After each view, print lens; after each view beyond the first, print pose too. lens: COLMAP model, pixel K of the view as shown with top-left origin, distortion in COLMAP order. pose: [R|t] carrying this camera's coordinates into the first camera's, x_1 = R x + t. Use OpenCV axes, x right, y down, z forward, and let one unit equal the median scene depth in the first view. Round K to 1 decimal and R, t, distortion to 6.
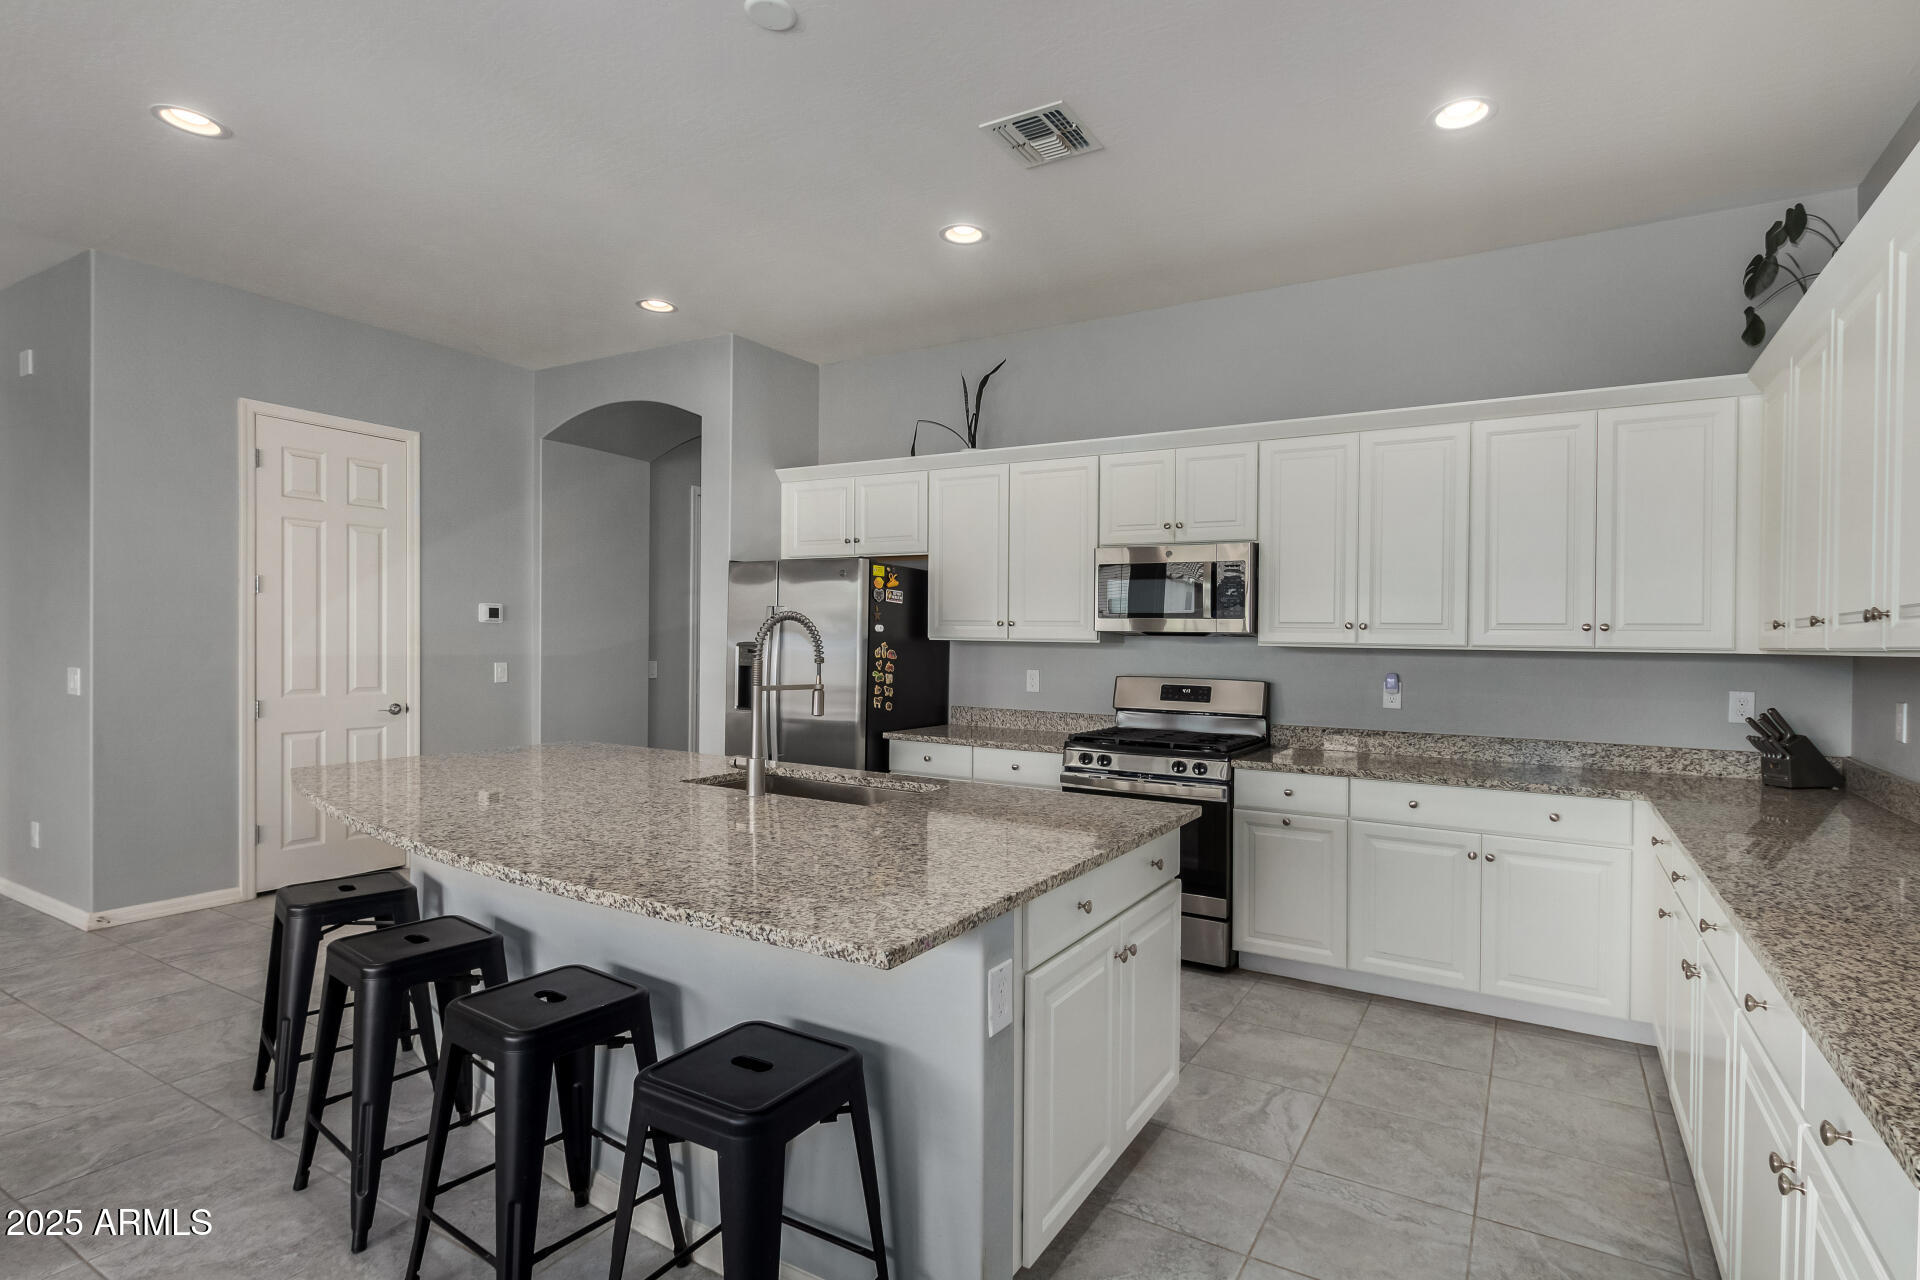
lens RADIAL K [[926.1, 0, 965.4], [0, 926.1, 643.4], [0, 0, 1]] dist [-0.000827, 0.005407]
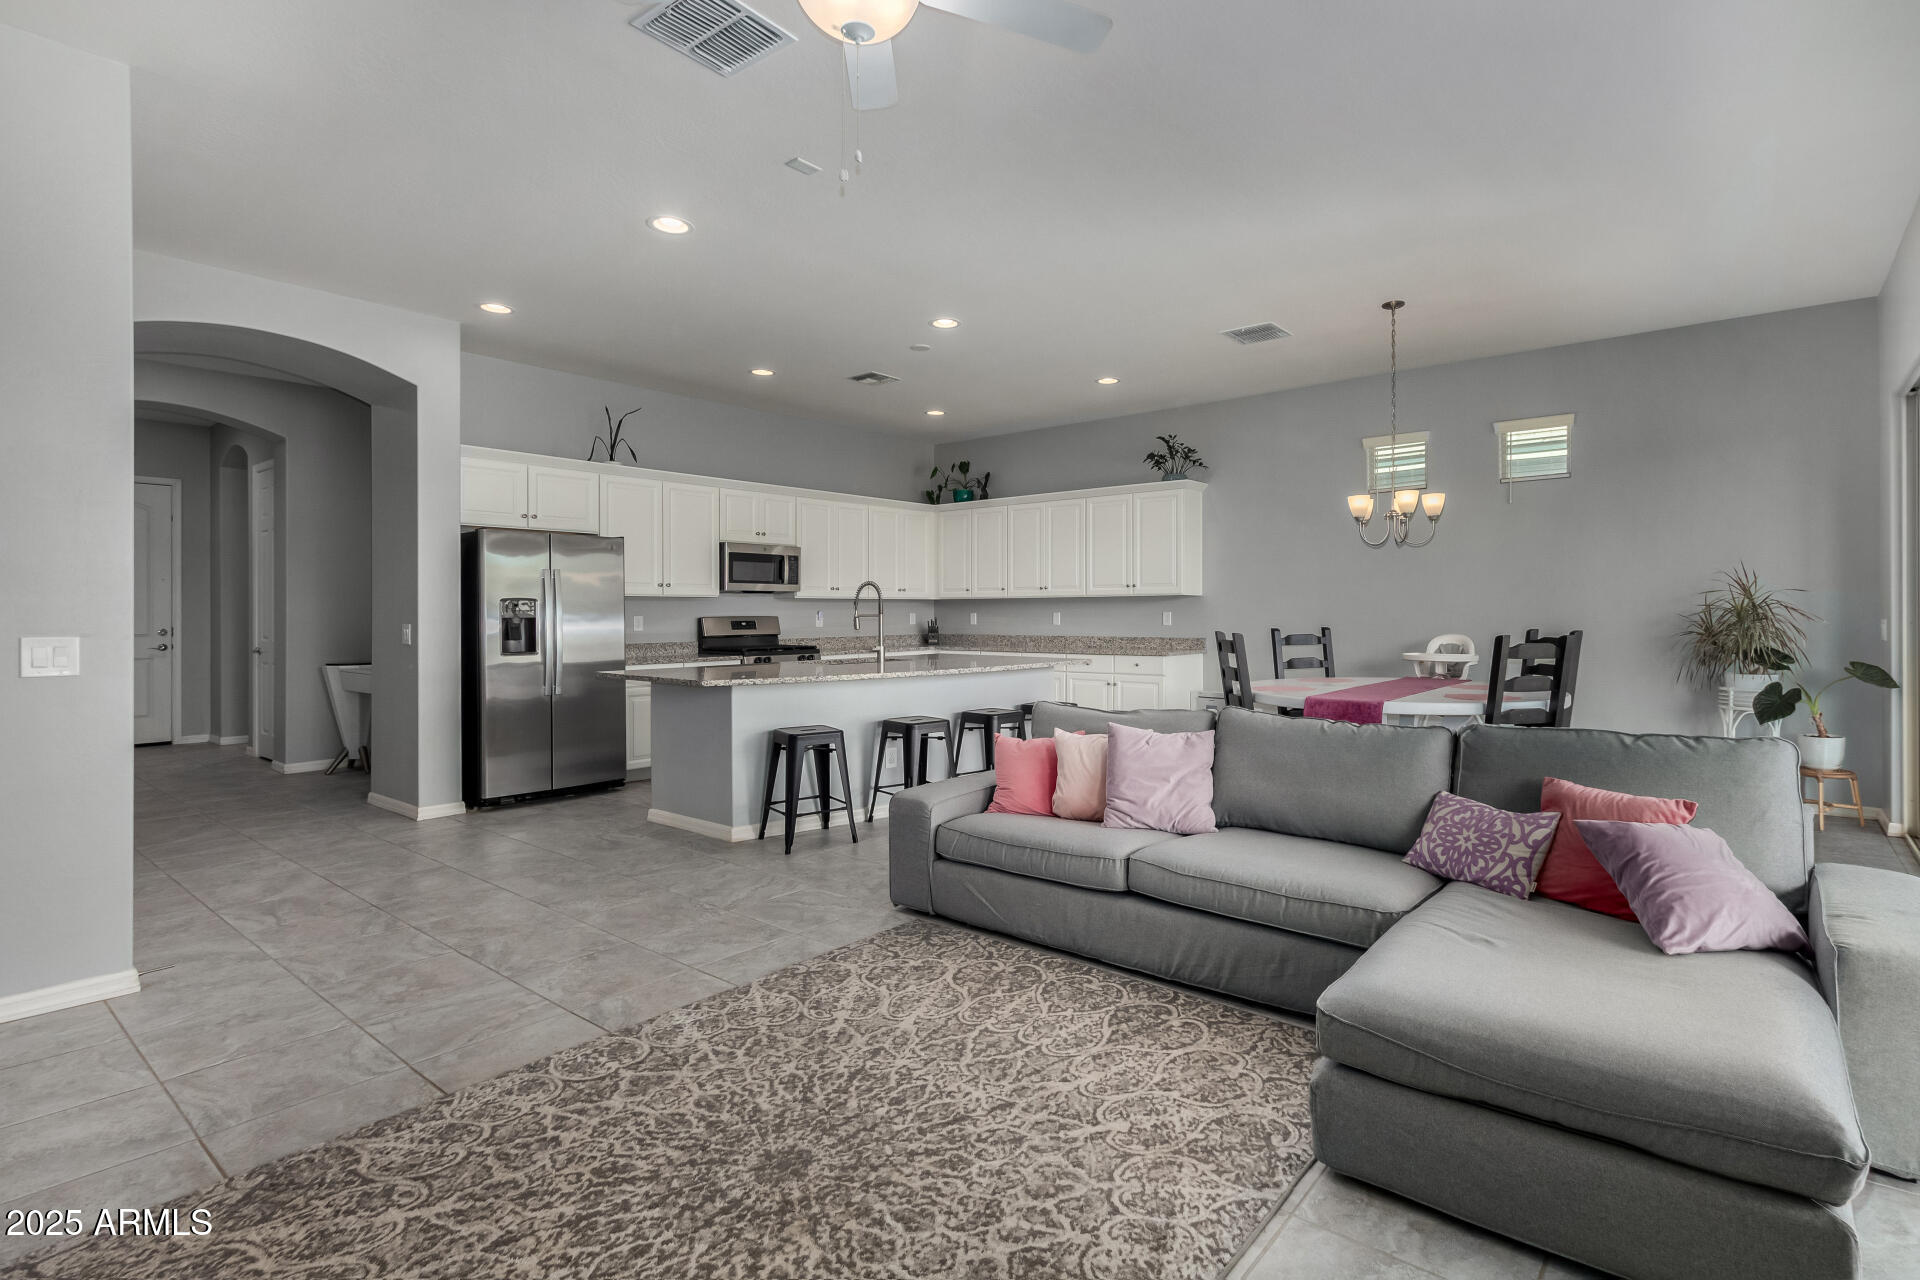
lens RADIAL K [[926.1, 0, 965.7], [0, 926.1, 599.8], [0, 0, 1]] dist [-0.000827, 0.005407]
pose [[0.222470, -0.003893, 0.974932, -1.570939], [0.009226, 0.999956, 0.001888, 0.005615], [-0.974896, 0.008575, 0.222496, 0.199959]]
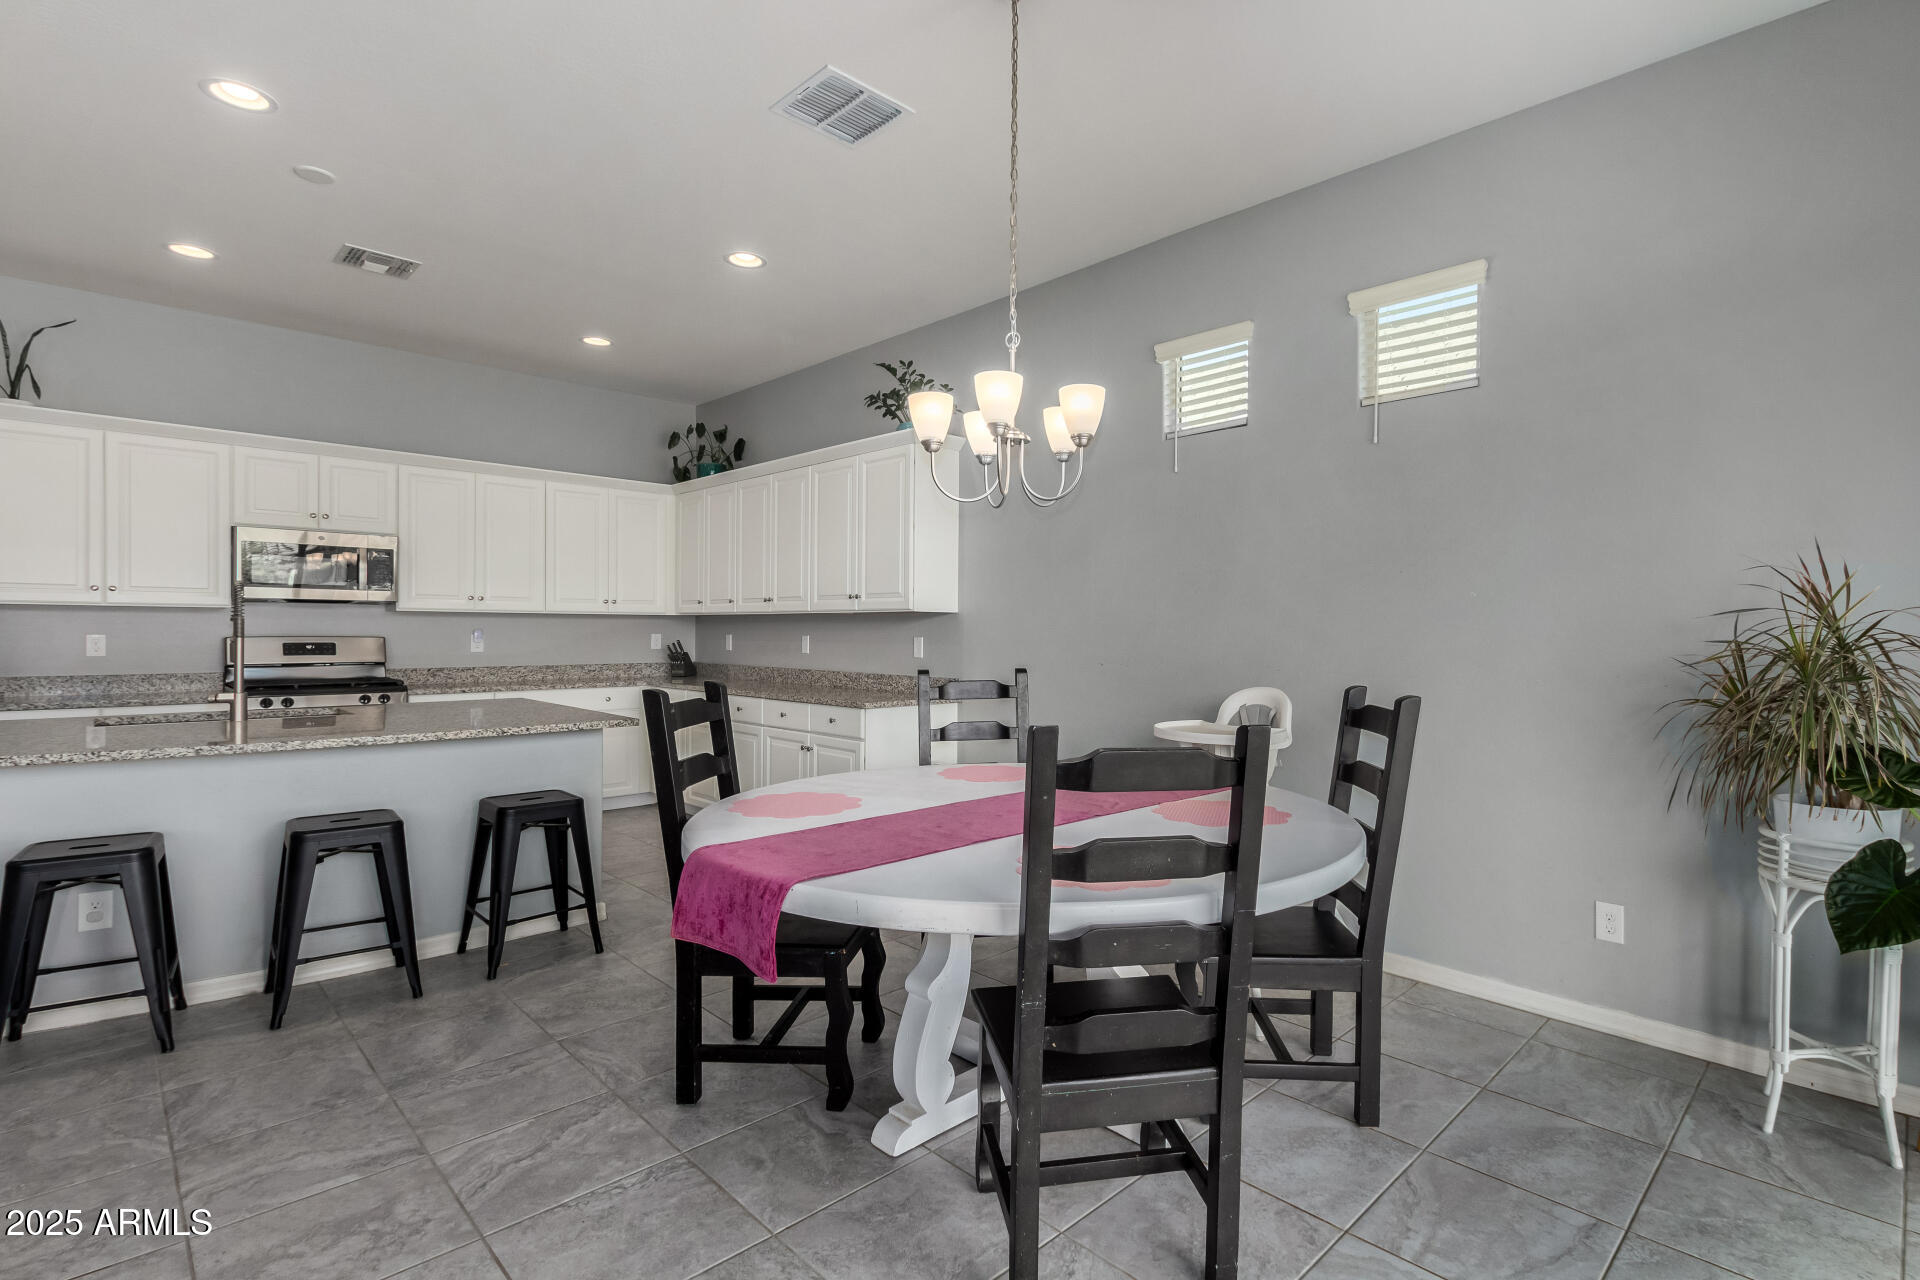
lens RADIAL K [[926.1, 0, 975.3], [0, 926.1, 635.9], [0, 0, 1]] dist [-0.000827, 0.005407]
pose [[0.306425, -0.020576, 0.951672, -0.752137], [-0.000667, 0.999761, 0.021831, 0.009360], [-0.951895, -0.007324, 0.306338, -0.258549]]
